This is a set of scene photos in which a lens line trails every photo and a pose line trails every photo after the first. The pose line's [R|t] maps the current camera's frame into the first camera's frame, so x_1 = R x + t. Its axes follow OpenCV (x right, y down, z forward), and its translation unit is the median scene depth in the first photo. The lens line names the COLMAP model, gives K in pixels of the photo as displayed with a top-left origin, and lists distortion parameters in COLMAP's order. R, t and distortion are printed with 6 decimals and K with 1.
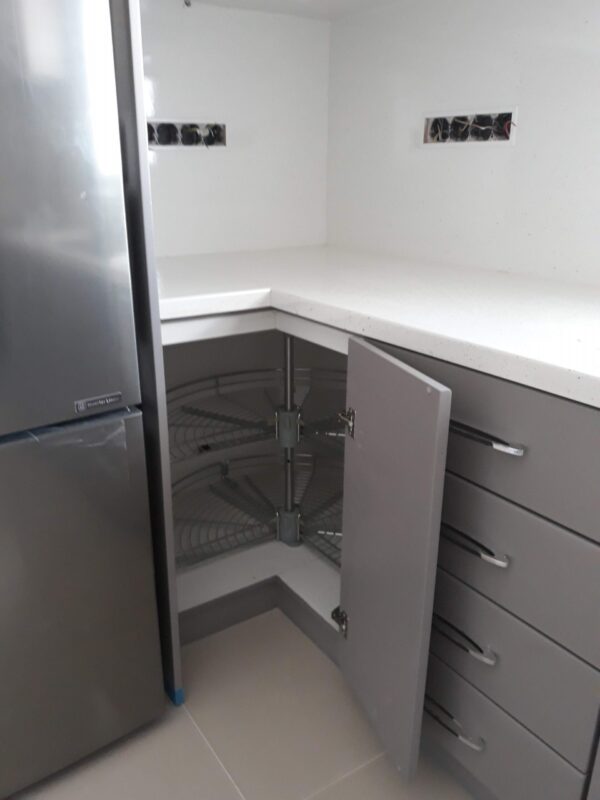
lens RADIAL K [[666.2, 0, 300.4], [0, 666.2, 413.1], [0, 0, 1]] dist [0.056336, -0.101068]
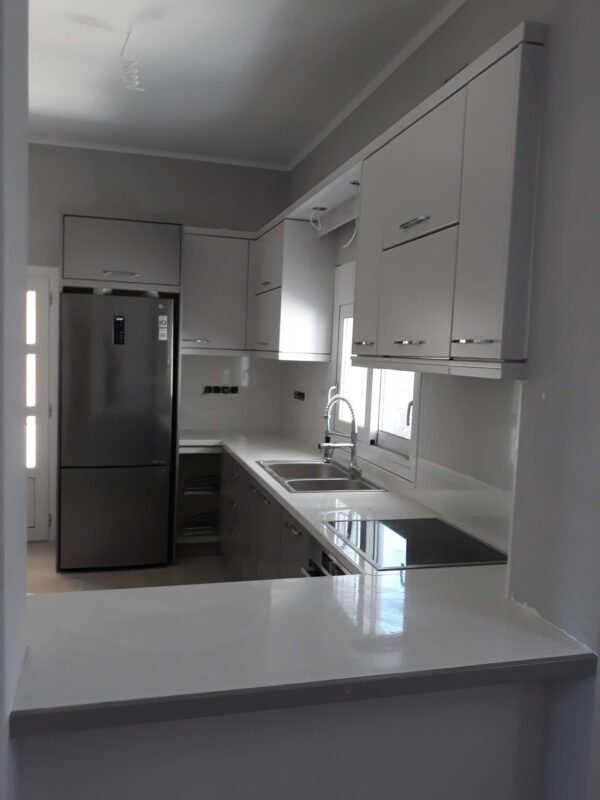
lens RADIAL K [[666.2, 0, 300.4], [0, 666.2, 413.1], [0, 0, 1]] dist [0.056336, -0.101068]
pose [[0.946386, 0.063125, -0.316812, 1.236064], [-0.143238, 0.961041, -0.236395, 0.370746], [0.289547, 0.269100, 0.918557, -1.782345]]
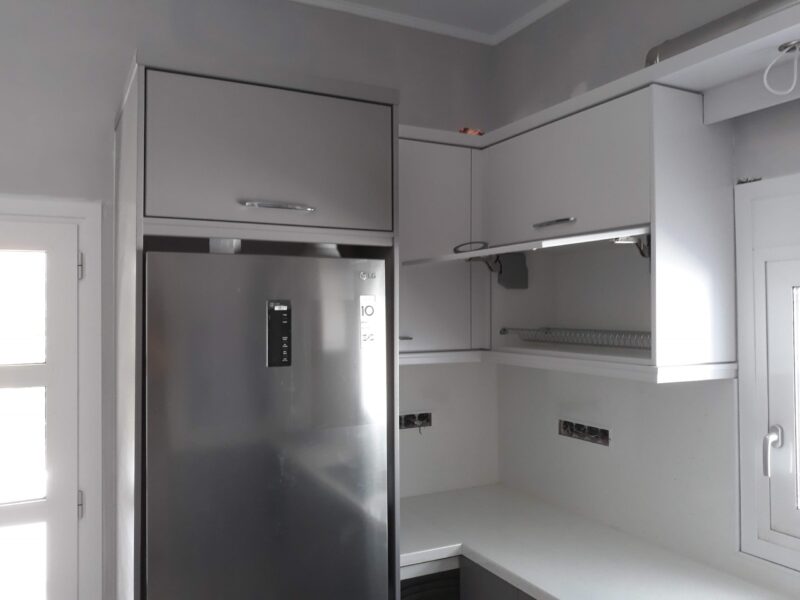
lens RADIAL K [[666.2, 0, 396.1], [0, 666.2, 299.7], [0, 0, 1]] dist [0.056336, -0.101068]
pose [[0.991696, -0.008192, -0.128341, 0.009551], [-0.038133, 0.934357, -0.354291, -0.137306], [0.122819, 0.356243, 0.926286, -0.672353]]
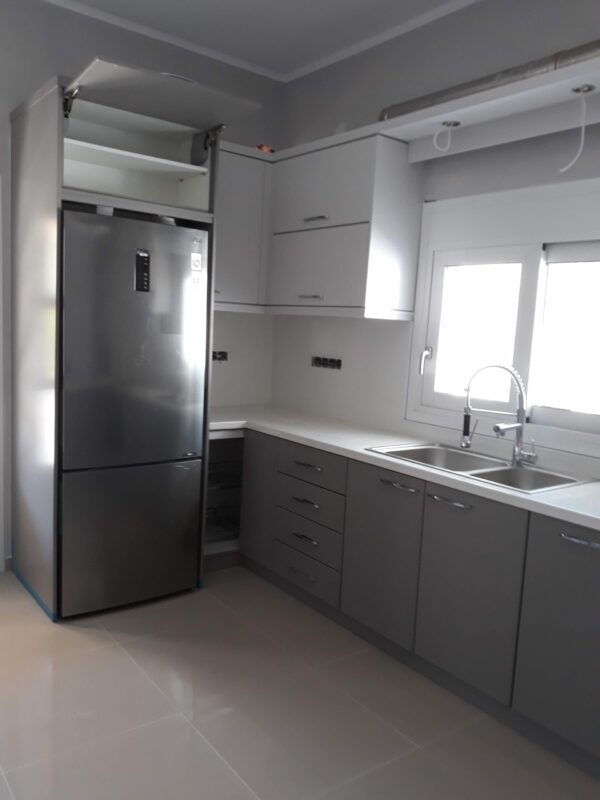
lens RADIAL K [[666.2, 0, 300.4], [0, 666.2, 413.1], [0, 0, 1]] dist [0.056336, -0.101068]
pose [[0.996662, 0.046587, 0.067035, -0.007630], [-0.030991, 0.975621, -0.217261, 0.302551], [-0.075522, 0.214459, 0.973809, -1.383258]]
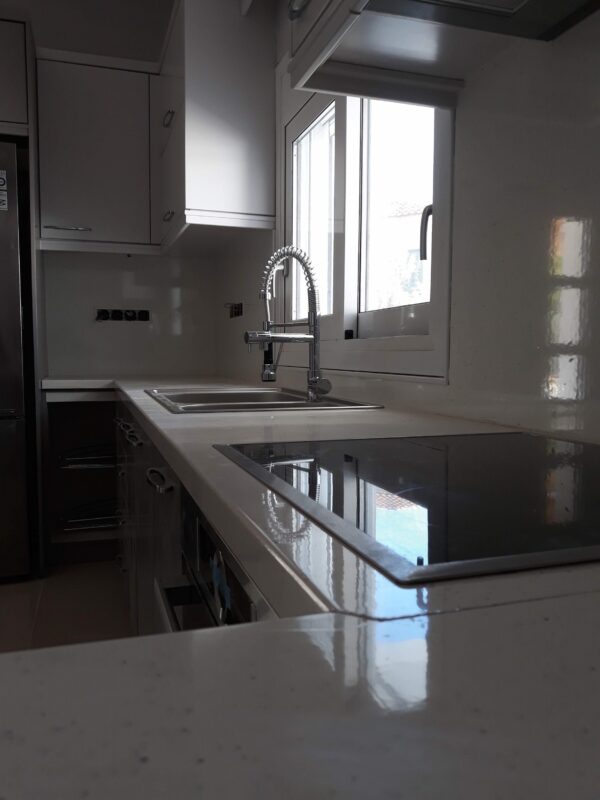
lens RADIAL K [[666.2, 0, 300.4], [0, 666.2, 413.1], [0, 0, 1]] dist [0.056336, -0.101068]
pose [[0.958393, 0.025249, -0.284334, 1.019579], [-0.096794, 0.965813, -0.240493, 0.333636], [0.268541, 0.258008, 0.928072, -0.714059]]
